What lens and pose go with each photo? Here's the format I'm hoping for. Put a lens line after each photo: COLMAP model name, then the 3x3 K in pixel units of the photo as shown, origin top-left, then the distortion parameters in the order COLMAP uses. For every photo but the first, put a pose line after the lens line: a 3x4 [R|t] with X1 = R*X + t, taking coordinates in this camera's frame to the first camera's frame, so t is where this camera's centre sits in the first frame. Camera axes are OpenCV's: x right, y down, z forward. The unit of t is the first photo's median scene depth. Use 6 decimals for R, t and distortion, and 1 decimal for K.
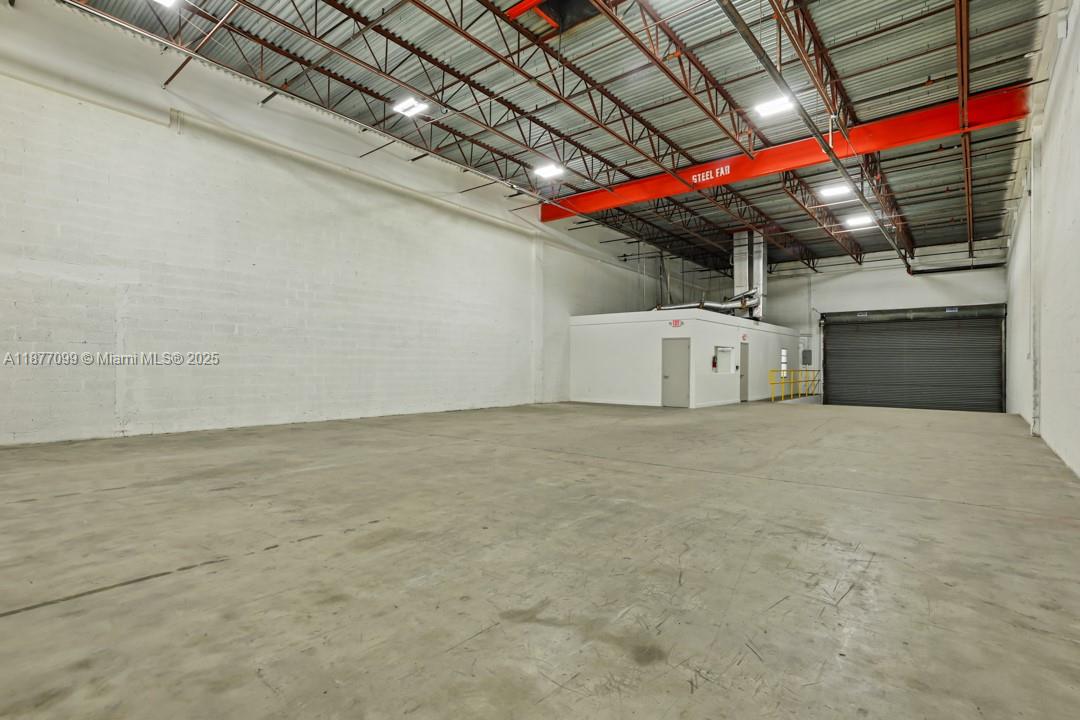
lens RADIAL K [[533.1, 0, 554.4], [0, 533.1, 367.8], [0, 0, 1]] dist [0.006370, 0.002338]
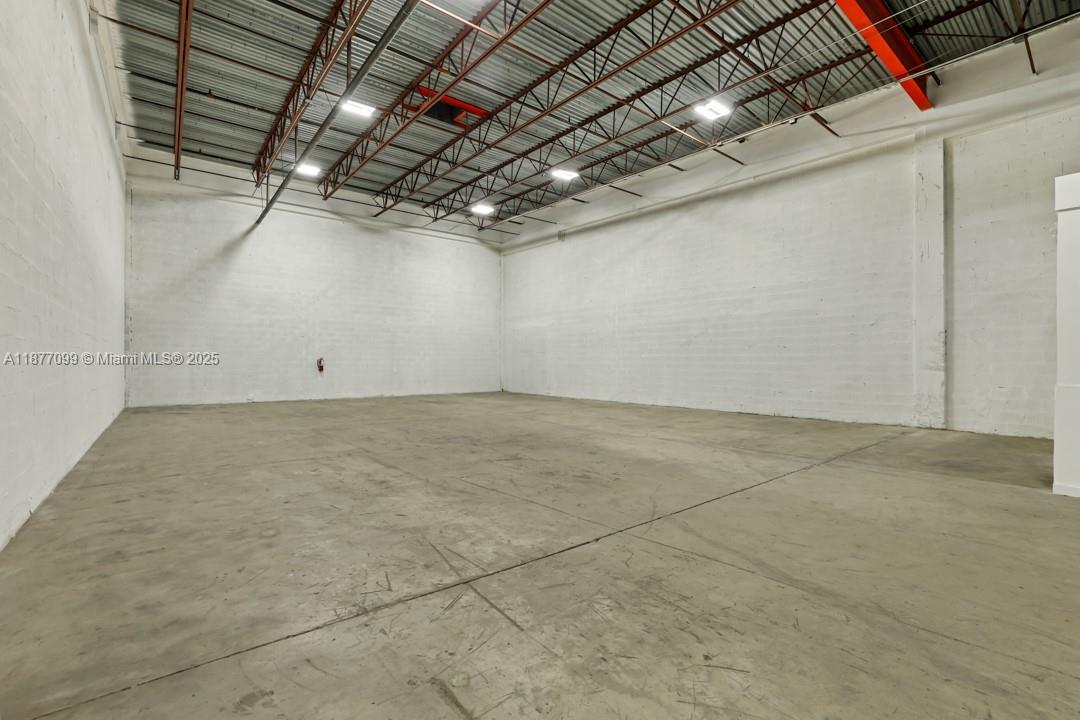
lens RADIAL K [[475.4, 0, 532.1], [0, 475.4, 359.5], [0, 0, 1]] dist [-0.027892, 0.004613]
pose [[-0.227765, -0.011533, -0.973648, 0.464226], [-0.008631, 0.999914, -0.009825, 0.001833], [0.973678, 0.006166, -0.227845, 0.590187]]
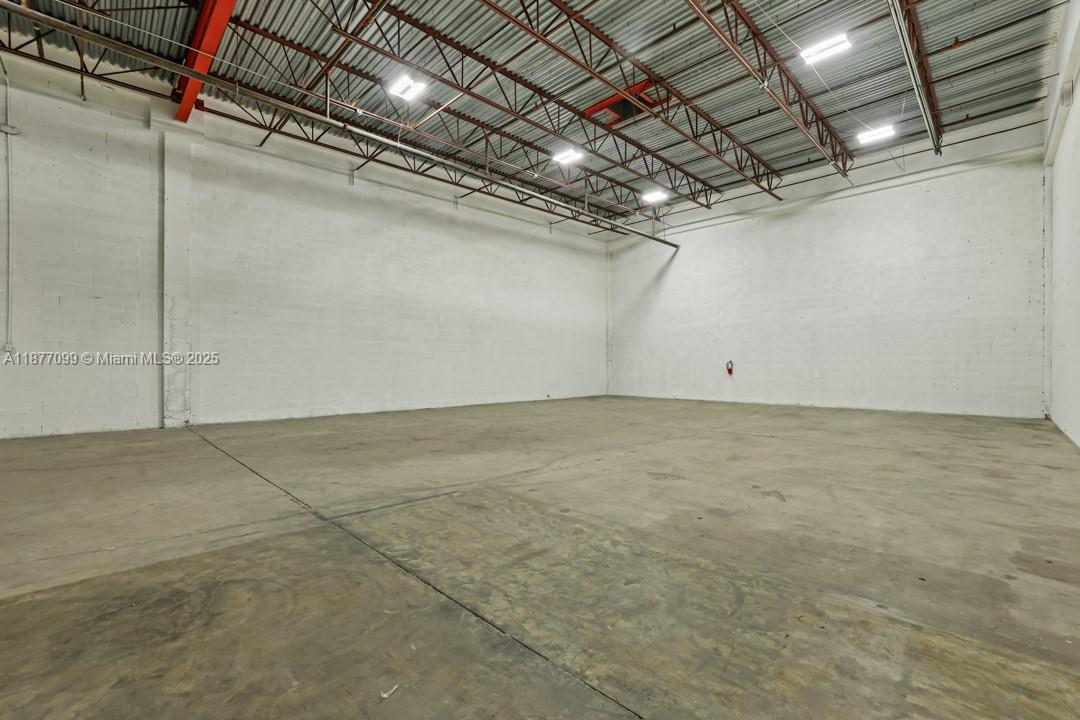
lens RADIAL K [[466.7, 0, 530.1], [0, 466.7, 364.1], [0, 0, 1]] dist [-0.038685, 0.012503]
pose [[-0.991864, -0.008419, 0.127021, 0.043310], [-0.007724, 0.999952, 0.005962, -0.002058], [-0.127065, 0.004932, -0.991882, 0.867450]]
